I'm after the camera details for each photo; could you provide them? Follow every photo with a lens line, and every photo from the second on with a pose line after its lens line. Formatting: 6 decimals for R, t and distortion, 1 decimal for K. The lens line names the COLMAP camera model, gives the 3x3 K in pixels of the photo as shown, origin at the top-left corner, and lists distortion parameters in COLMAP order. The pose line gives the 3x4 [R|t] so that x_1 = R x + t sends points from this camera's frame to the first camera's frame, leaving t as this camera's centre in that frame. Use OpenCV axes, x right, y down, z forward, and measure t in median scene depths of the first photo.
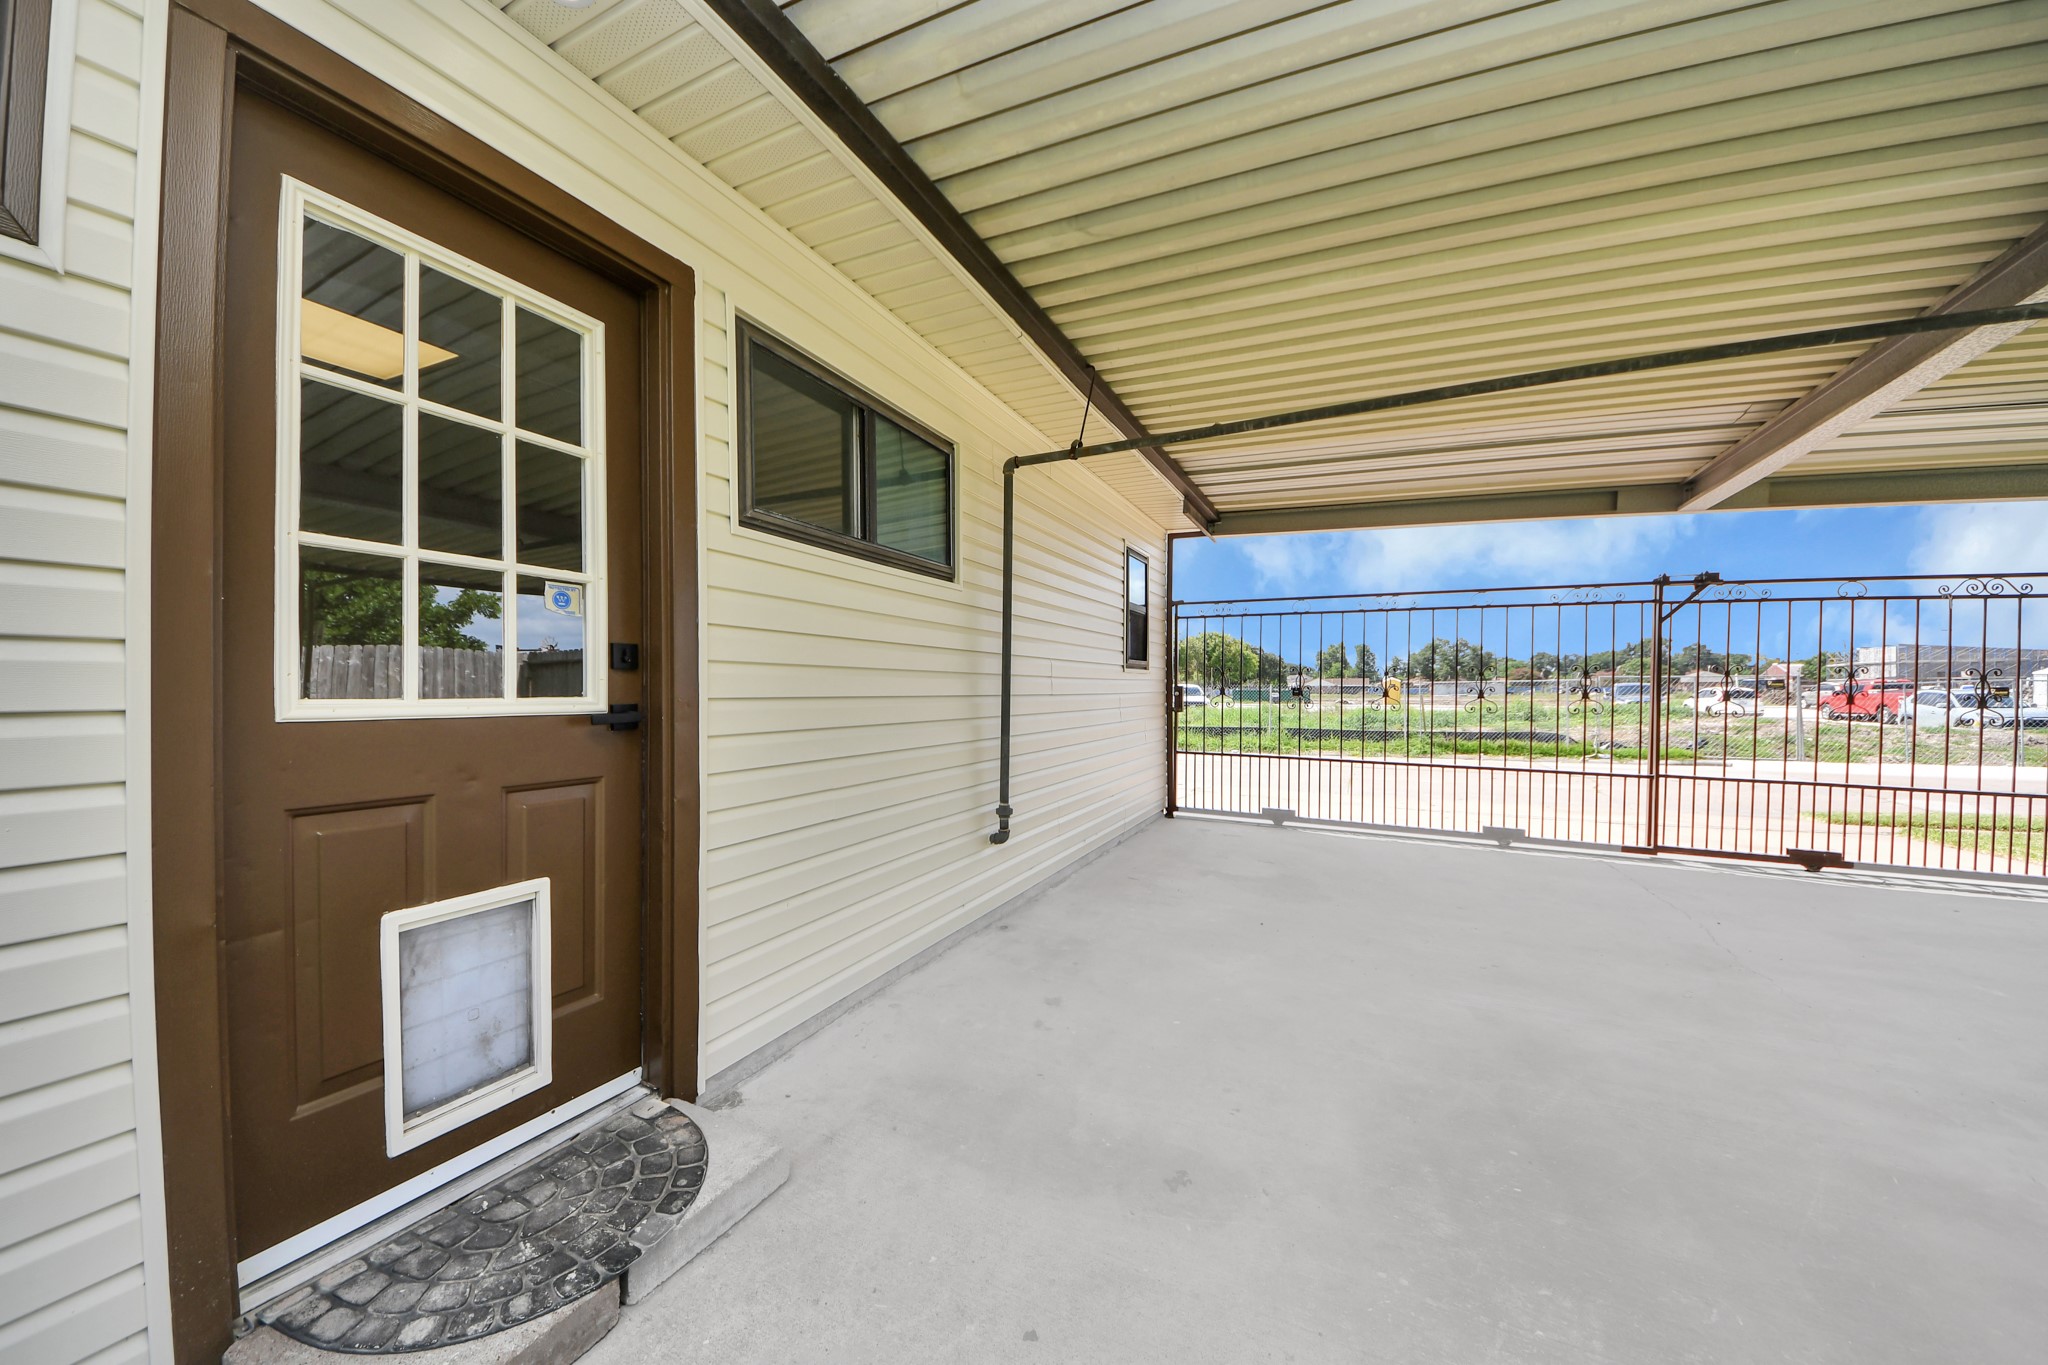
lens RADIAL K [[746.2, 0, 1013.7], [0, 746.2, 688.7], [0, 0, 1]] dist [0.036876, -0.006113]
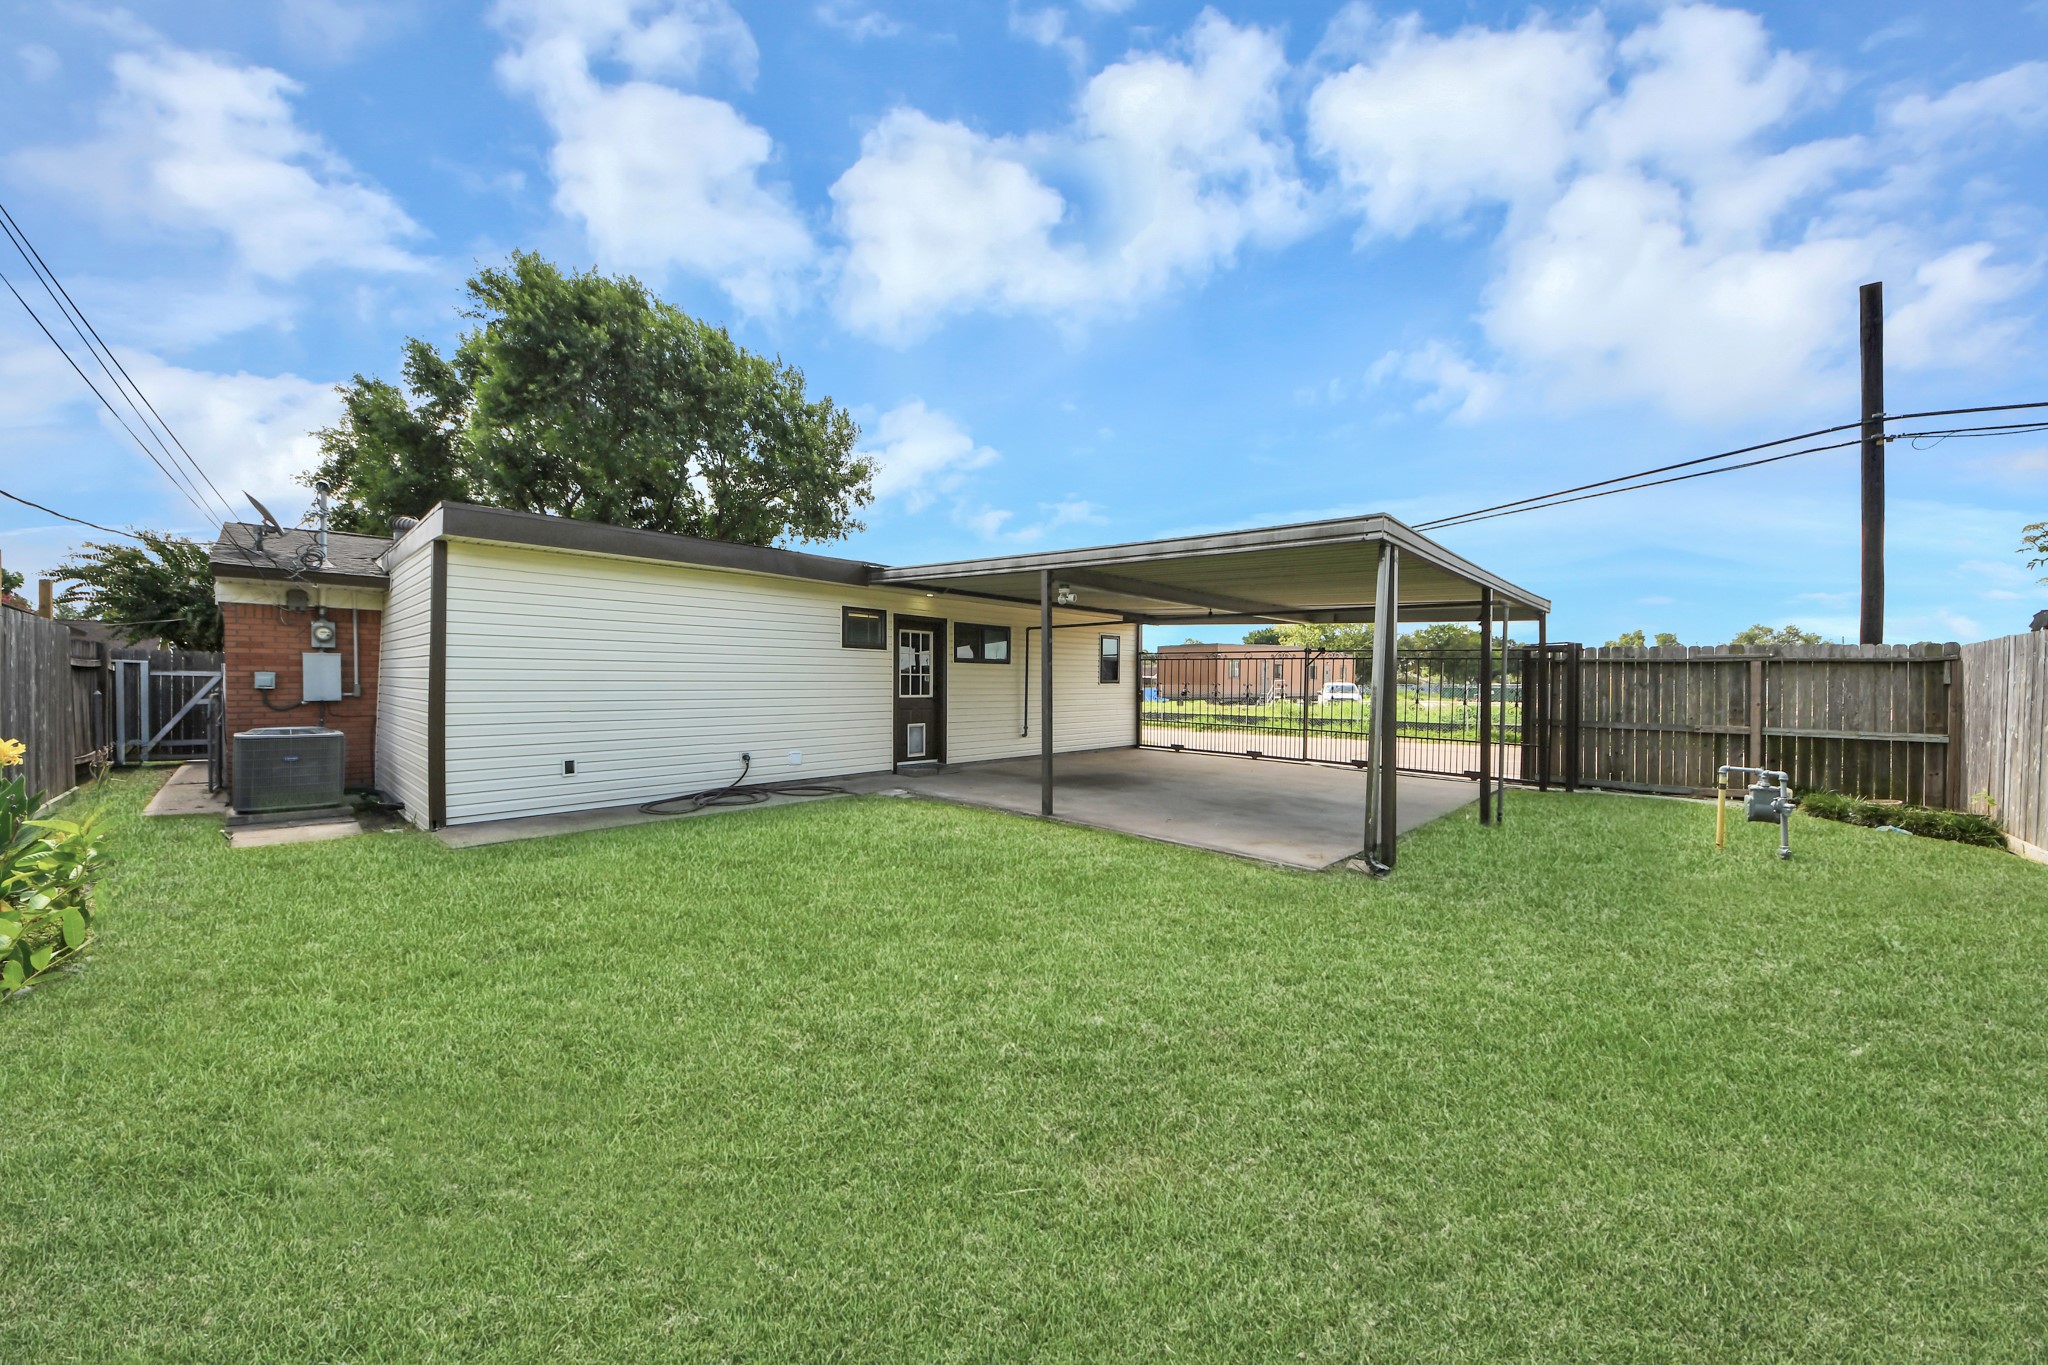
lens RADIAL K [[746.2, 0, 1013.7], [0, 746.2, 688.7], [0, 0, 1]] dist [0.036876, -0.006113]
pose [[0.960691, 0.004374, -0.277587, 0.607133], [-0.004108, 0.999990, 0.001540, -0.015856], [0.277591, -0.000339, 0.960699, -1.593783]]
